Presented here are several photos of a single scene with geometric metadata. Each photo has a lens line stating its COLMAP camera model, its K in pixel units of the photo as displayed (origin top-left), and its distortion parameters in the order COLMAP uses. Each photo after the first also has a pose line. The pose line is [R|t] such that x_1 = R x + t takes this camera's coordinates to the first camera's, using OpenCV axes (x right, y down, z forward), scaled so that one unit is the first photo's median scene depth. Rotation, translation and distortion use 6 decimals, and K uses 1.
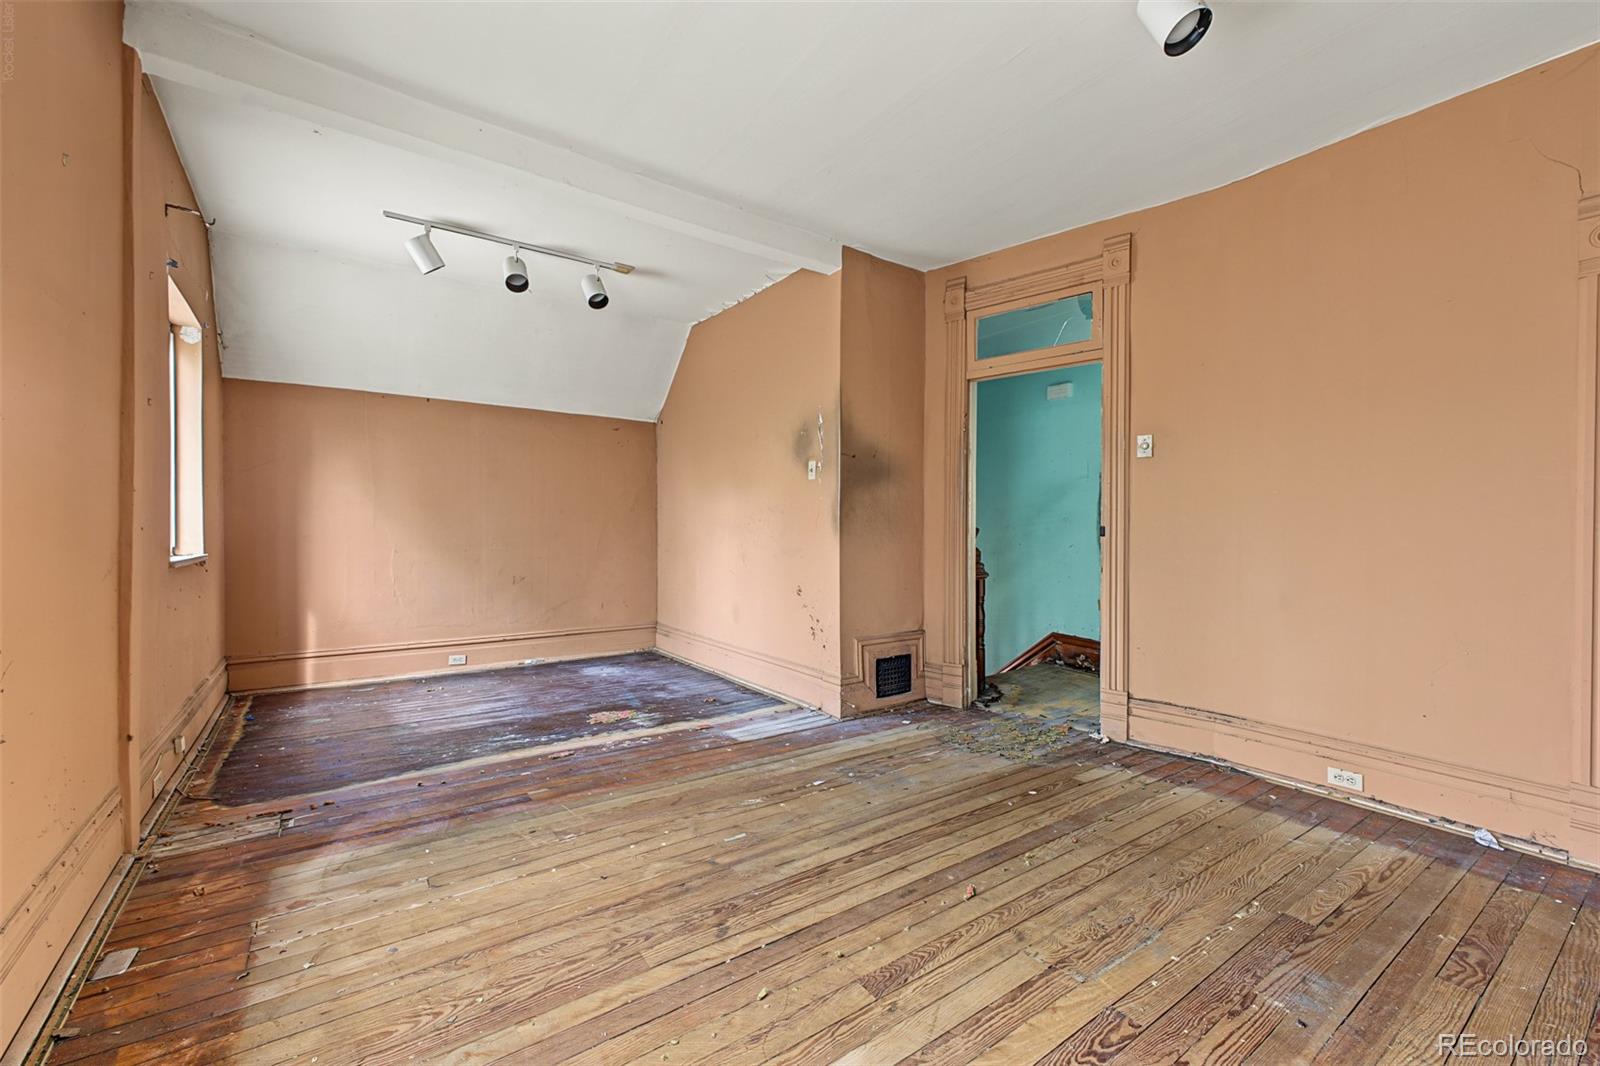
lens RADIAL K [[636.8, 0, 799.5], [0, 636.8, 527.1], [0, 0, 1]] dist [0.011721, -0.000111]
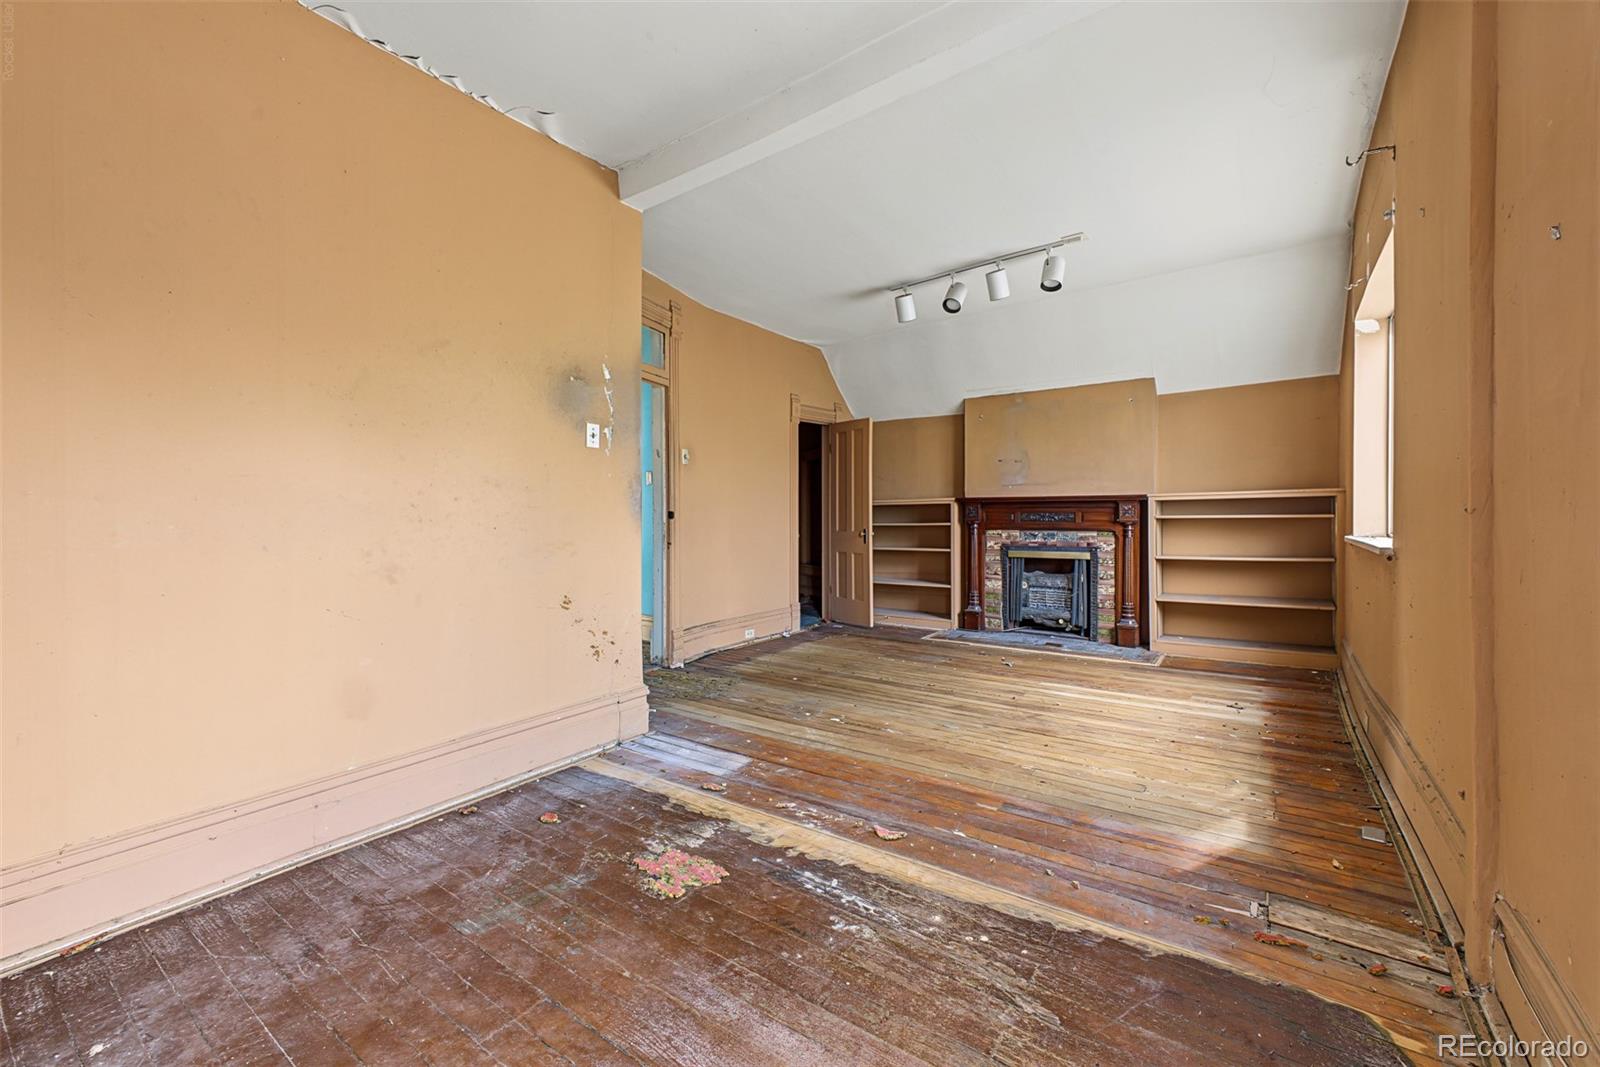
lens RADIAL K [[636.8, 0, 799.5], [0, 636.8, 527.6], [0, 0, 1]] dist [0.011721, -0.000111]
pose [[-0.300313, -0.023462, 0.953552, -1.023195], [0.007330, 0.999611, 0.026904, -0.000041], [-0.953813, 0.015069, -0.300024, 1.320304]]
